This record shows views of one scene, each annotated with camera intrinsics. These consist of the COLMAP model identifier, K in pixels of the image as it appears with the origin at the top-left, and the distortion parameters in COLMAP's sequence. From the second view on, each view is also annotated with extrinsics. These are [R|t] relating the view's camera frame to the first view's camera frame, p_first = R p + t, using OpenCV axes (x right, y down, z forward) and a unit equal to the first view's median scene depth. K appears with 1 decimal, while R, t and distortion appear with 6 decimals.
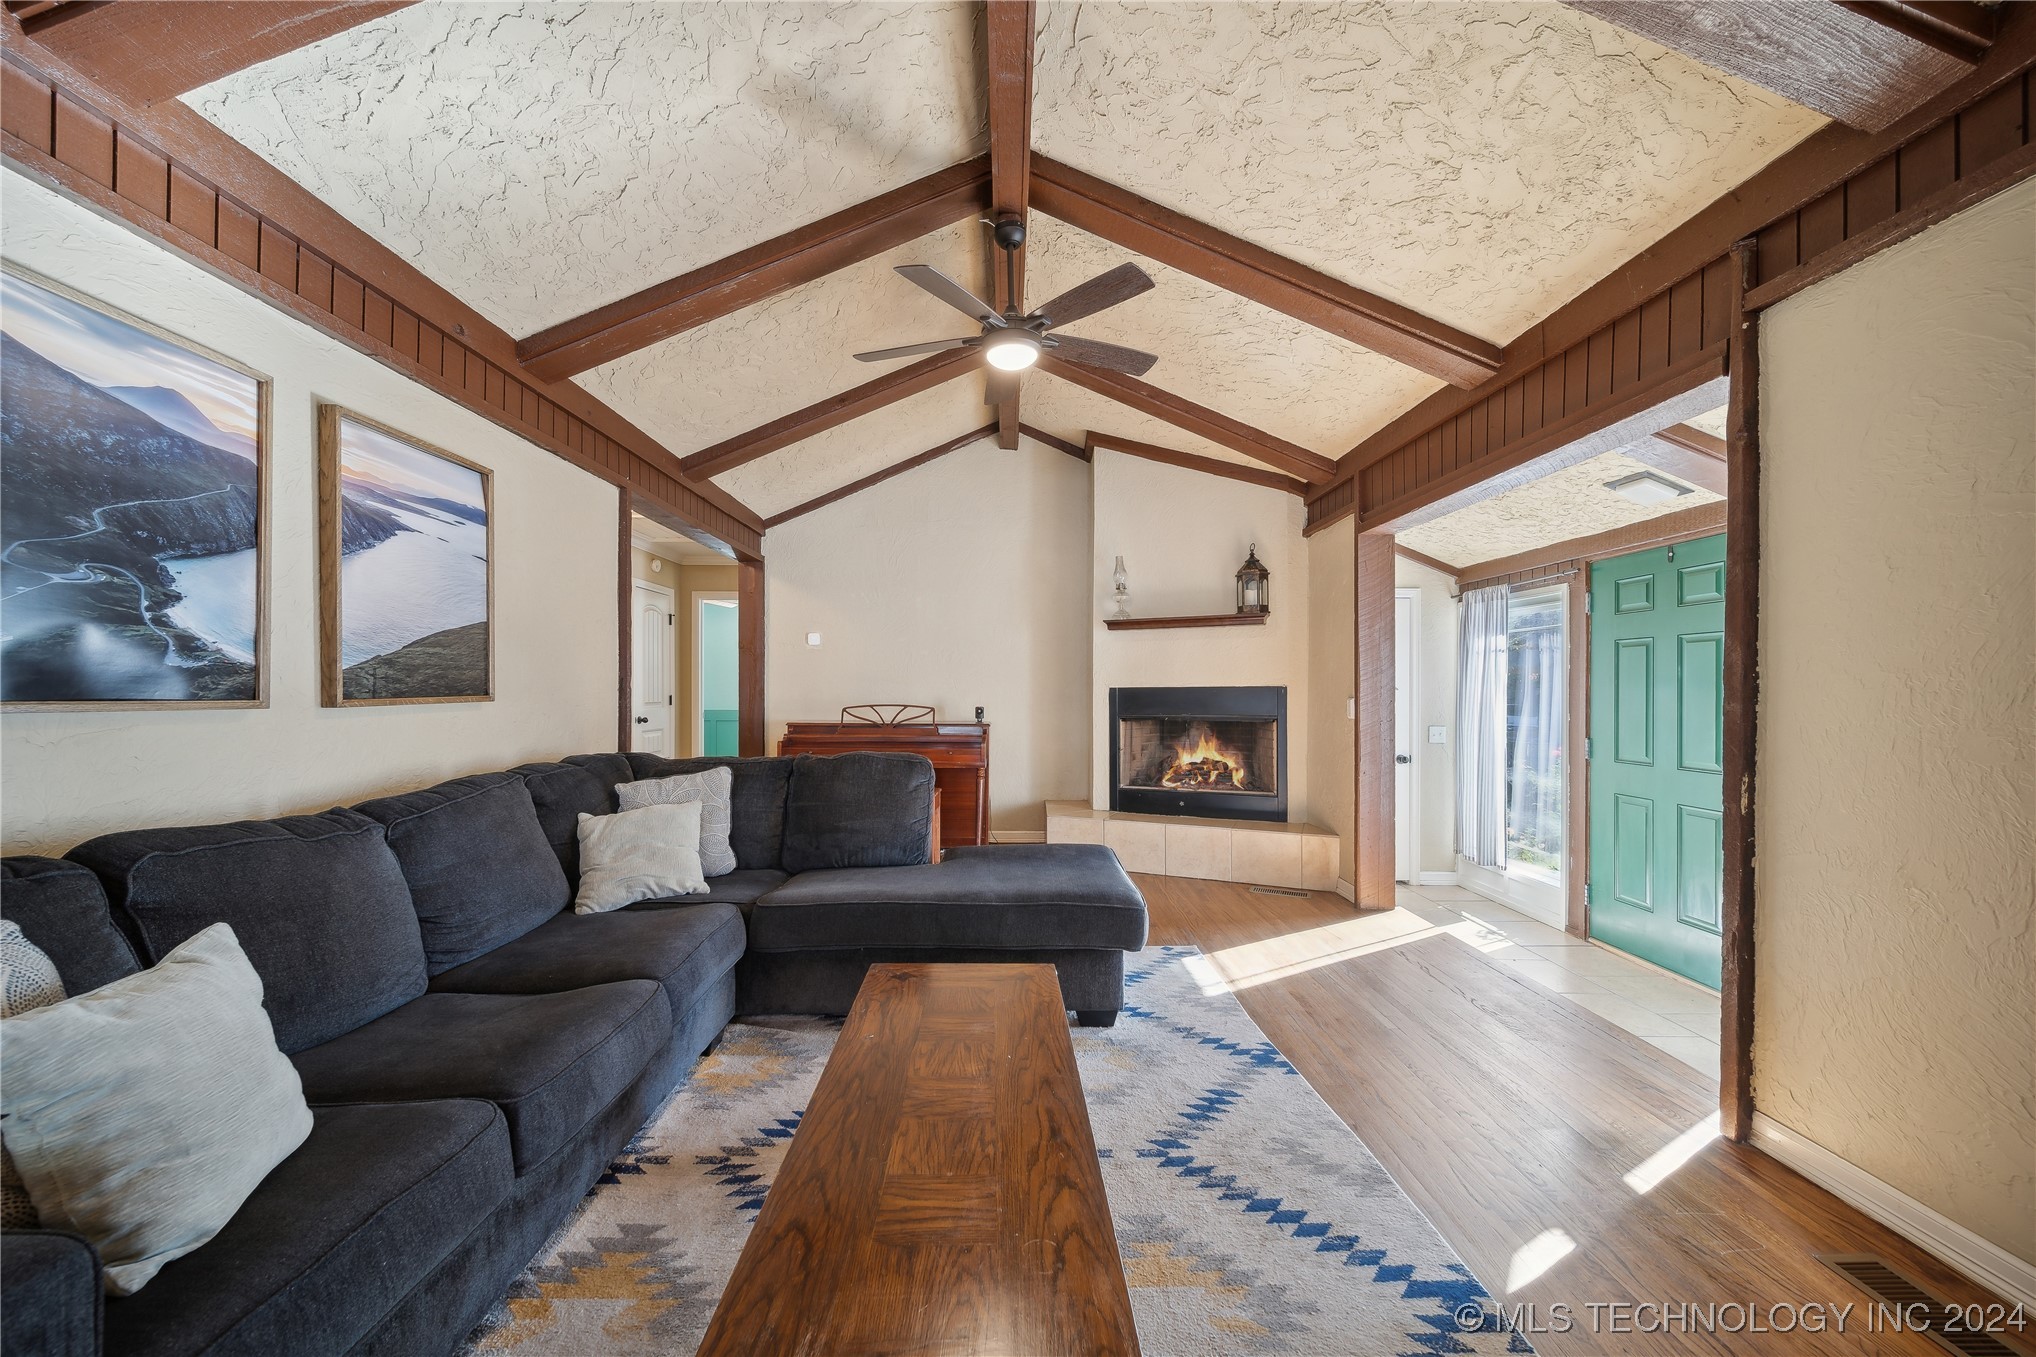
lens RADIAL K [[725.9, 0, 1012.2], [0, 725.9, 689.9], [0, 0, 1]] dist [0.000329, -0.001586]
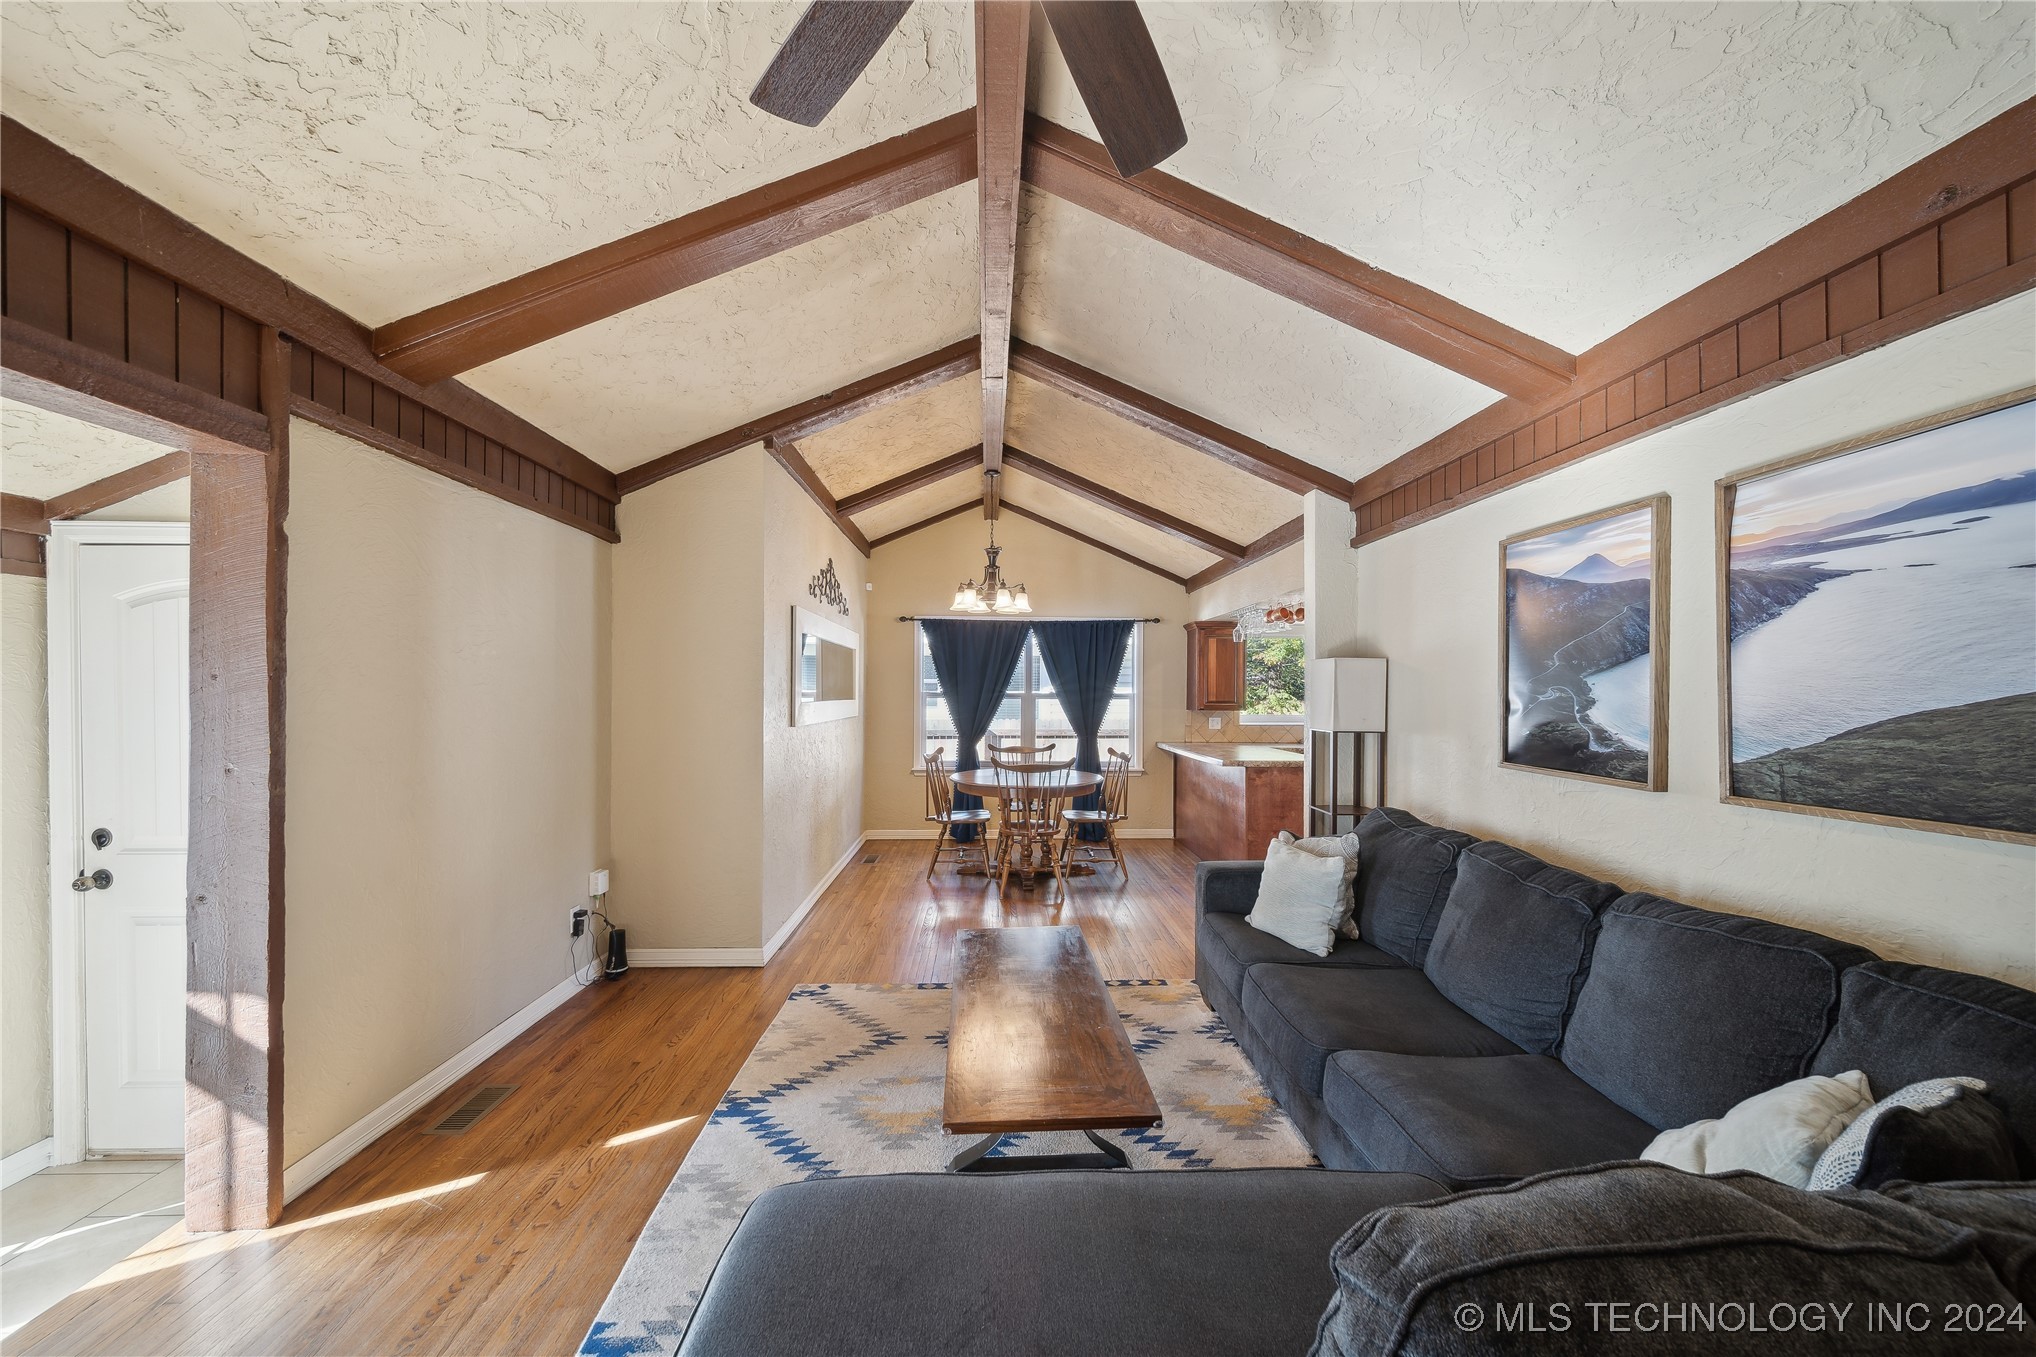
lens RADIAL K [[725.9, 0, 1015.0], [0, 725.9, 691.5], [0, 0, 1]] dist [0.000329, -0.001586]
pose [[-0.999592, -0.006259, -0.027873, 0.001758], [-0.006248, 0.999980, -0.000468, -0.117268], [0.027876, -0.000294, -0.999611, 1.982999]]
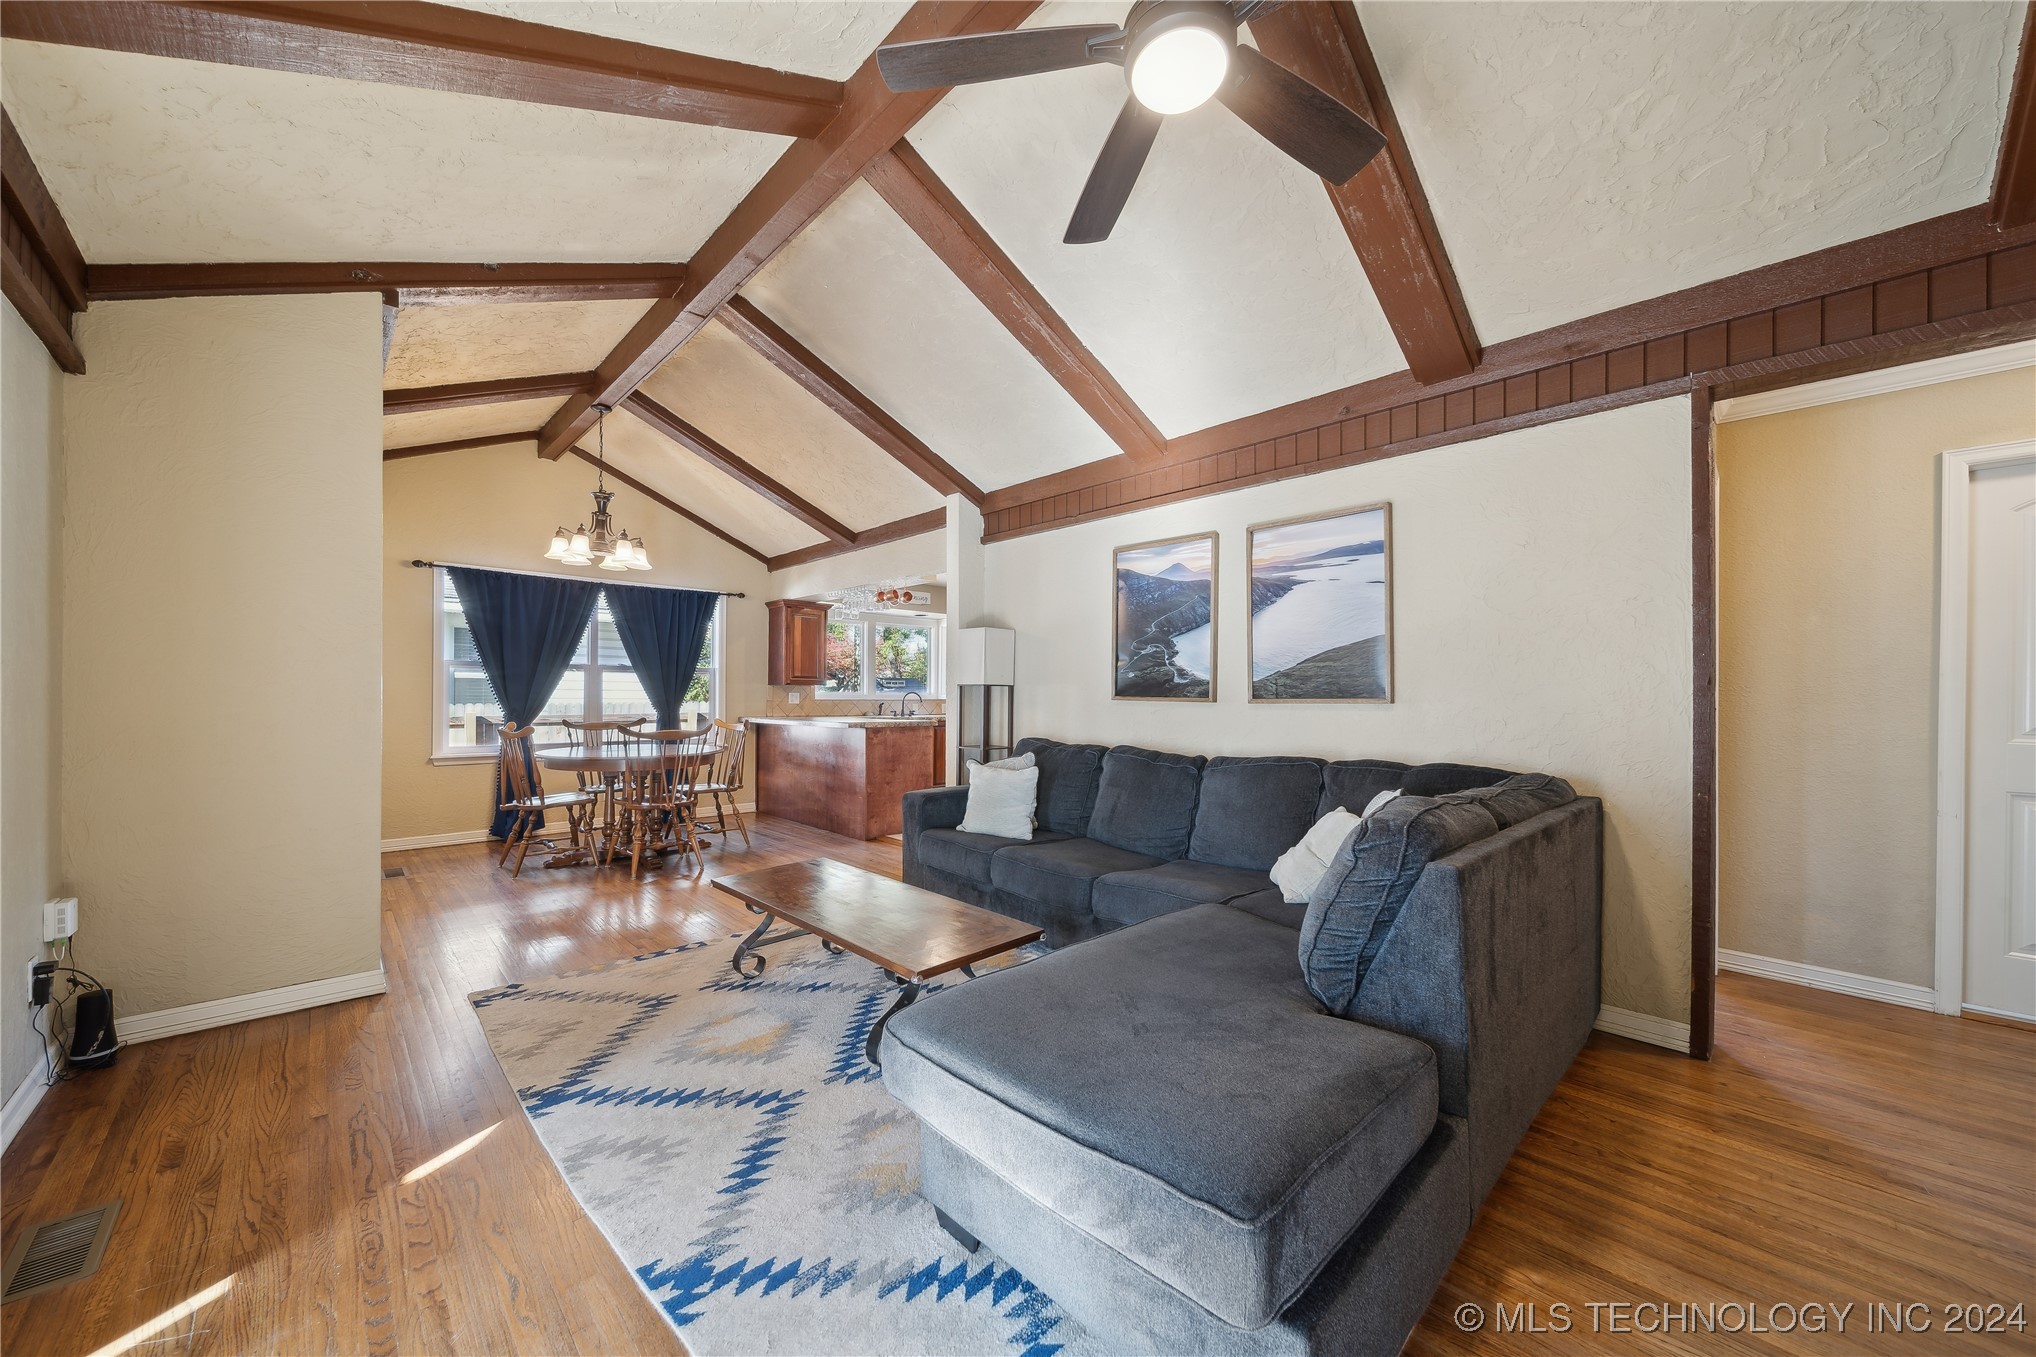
lens RADIAL K [[728.2, 0, 1006.2], [0, 728.2, 695.3], [0, 0, 1]] dist [-0.003496, -0.000169]
pose [[-0.732463, -0.006506, -0.680775, 0.685156], [-0.008110, 0.999967, -0.000832, 0.011888], [0.680758, 0.004912, -0.732492, 1.946243]]
